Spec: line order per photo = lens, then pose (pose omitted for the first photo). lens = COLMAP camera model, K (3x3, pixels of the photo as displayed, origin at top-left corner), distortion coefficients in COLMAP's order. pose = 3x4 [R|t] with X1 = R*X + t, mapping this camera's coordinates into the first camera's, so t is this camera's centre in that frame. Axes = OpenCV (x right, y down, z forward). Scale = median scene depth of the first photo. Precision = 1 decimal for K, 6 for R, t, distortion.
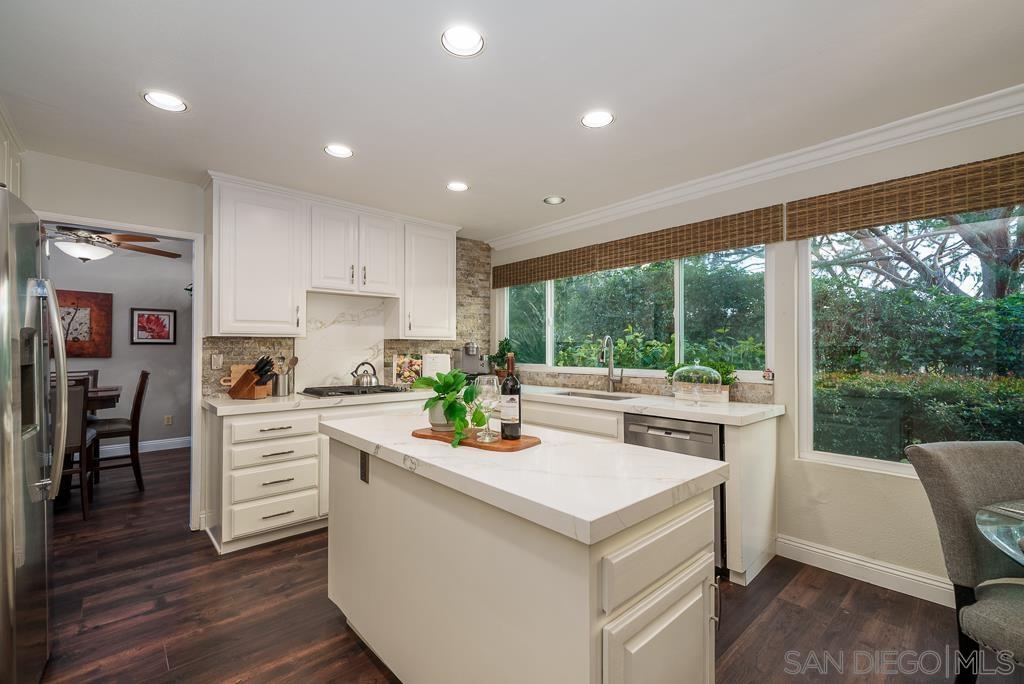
lens RADIAL K [[438.7, 0, 500.7], [0, 438.7, 341.2], [0, 0, 1]] dist [-0.009036, 0.000257]
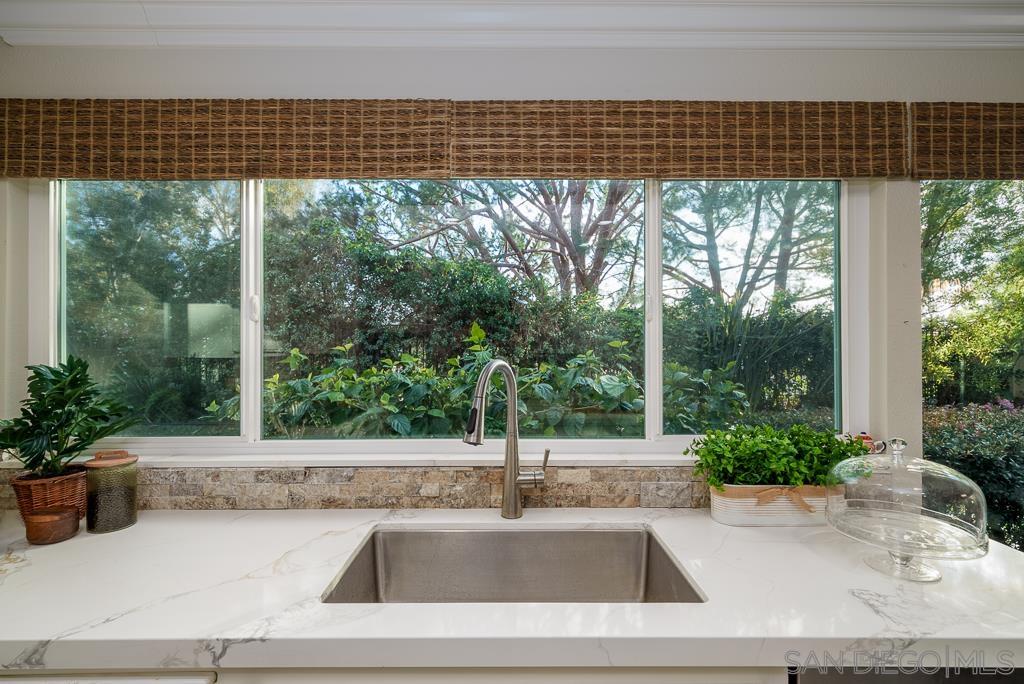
lens RADIAL K [[491.7, 0, 497.9], [0, 491.7, 347.7], [0, 0, 1]] dist [0.000023, -0.000829]
pose [[0.646977, 0.000922, 0.762509, -0.060113], [-0.013743, 0.999851, 0.010452, -0.024649], [-0.762386, -0.017241, 0.646893, 0.713749]]
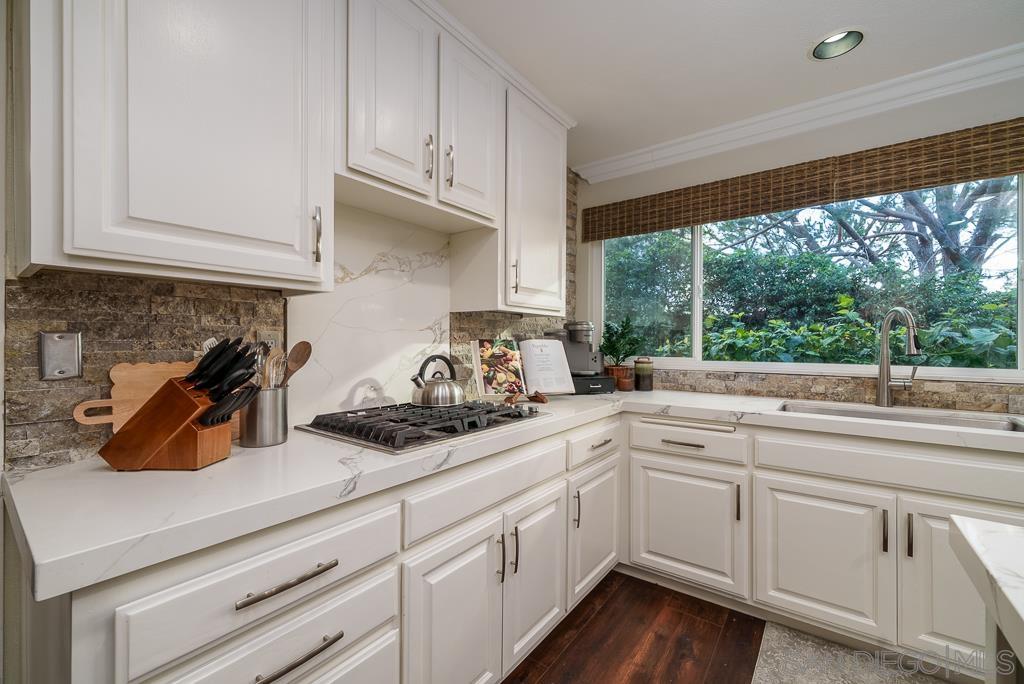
lens RADIAL K [[413.6, 0, 502.4], [0, 413.6, 341.9], [0, 0, 1]] dist [-0.001855, 0.000054]
pose [[0.978868, 0.005795, 0.204411, -0.335410], [-0.009367, 0.999820, 0.016512, 0.025004], [-0.204278, -0.018077, 0.978746, 0.543976]]
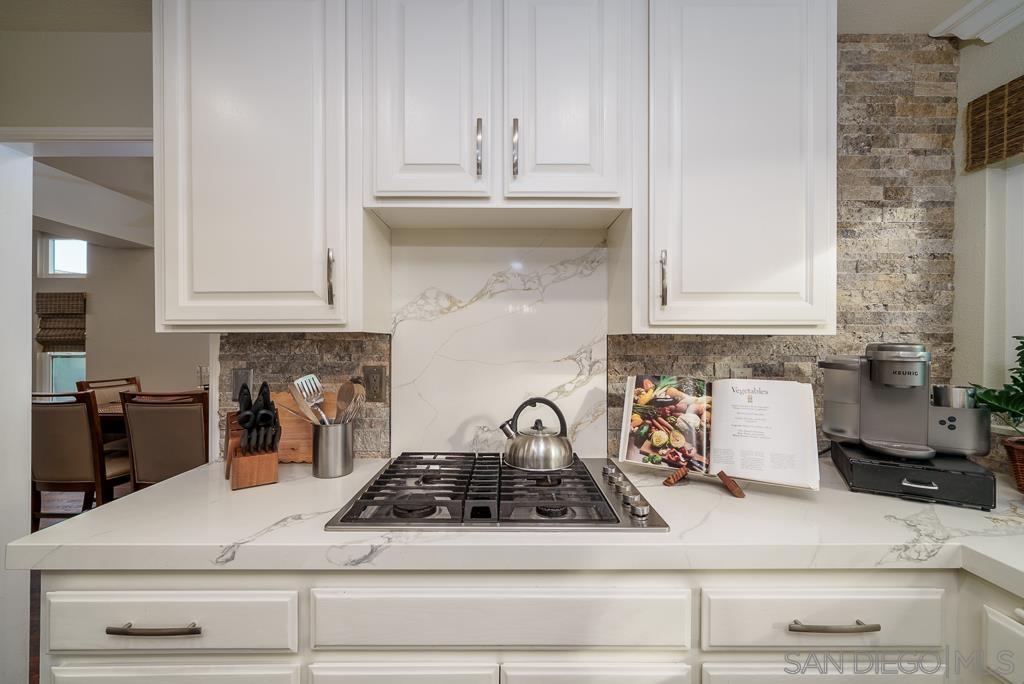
lens RADIAL K [[413.6, 0, 517.0], [0, 413.6, 342.5], [0, 0, 1]] dist [-0.001855, 0.000054]
pose [[0.773252, 0.003394, -0.634089, -0.104367], [0.006633, 0.999888, 0.013441, -0.003627], [0.634064, -0.014600, 0.773143, 0.728325]]
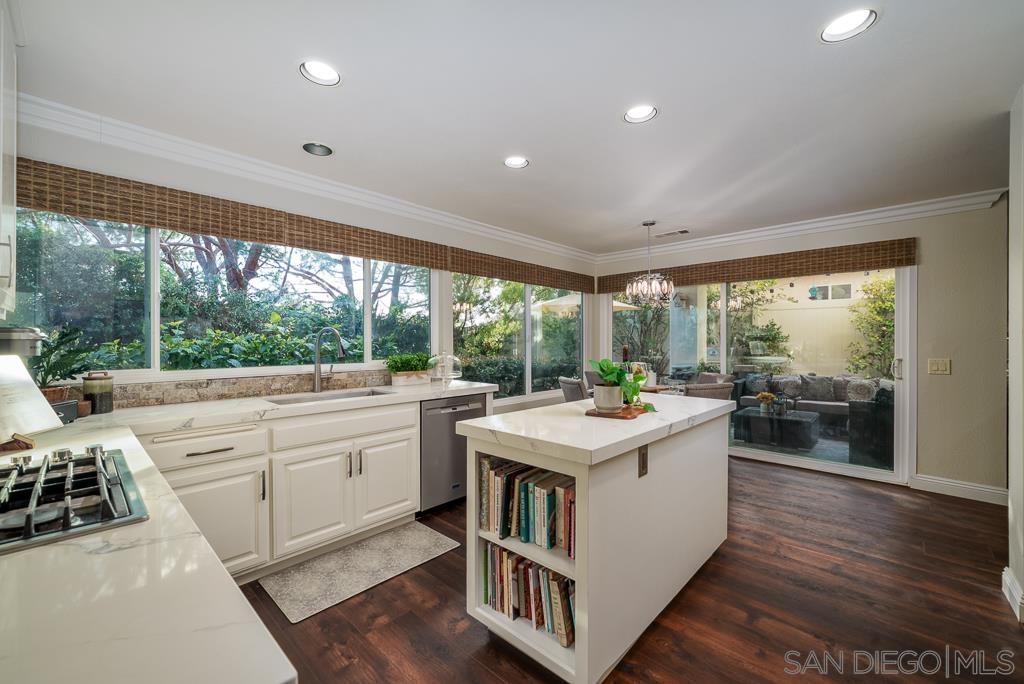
lens RADIAL K [[413.6, 0, 508.1], [0, 413.6, 342.2], [0, 0, 1]] dist [-0.001855, 0.000054]
pose [[-0.091095, 0.001299, 0.995841, -0.571493], [-0.014592, 0.999890, -0.002639, 0.012486], [-0.995735, -0.014771, -0.091066, 0.665084]]
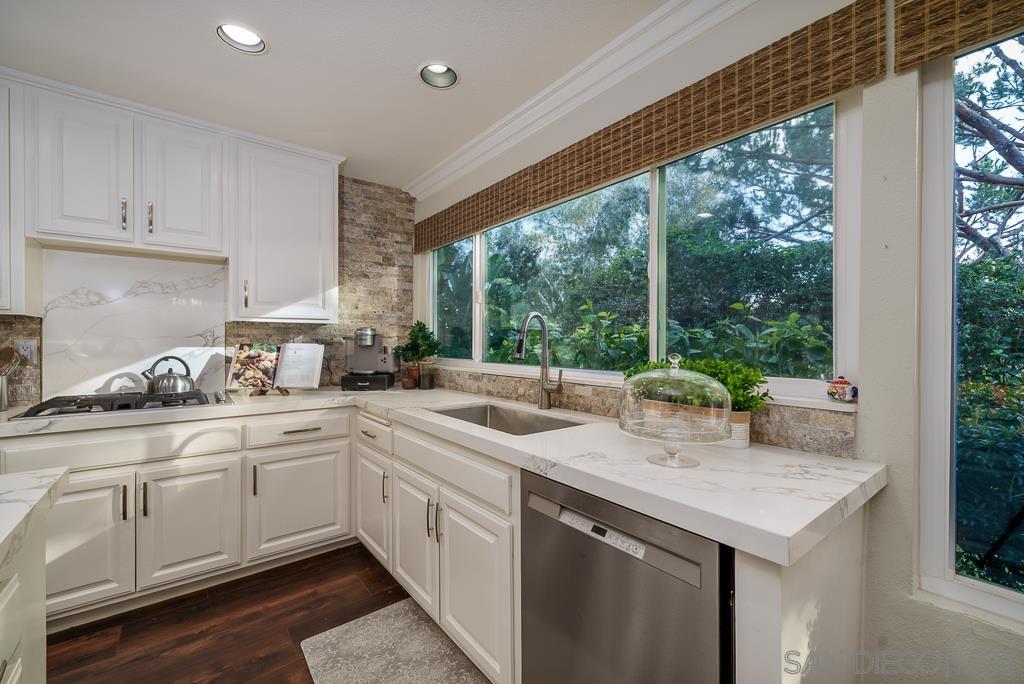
lens RADIAL K [[413.6, 0, 509.3], [0, 413.6, 341.0], [0, 0, 1]] dist [-0.001855, 0.000054]
pose [[0.998954, 0.002306, -0.045671, 0.218502], [-0.001626, 0.999887, 0.014922, 0.015695], [0.045701, -0.014832, 0.998845, 0.420397]]
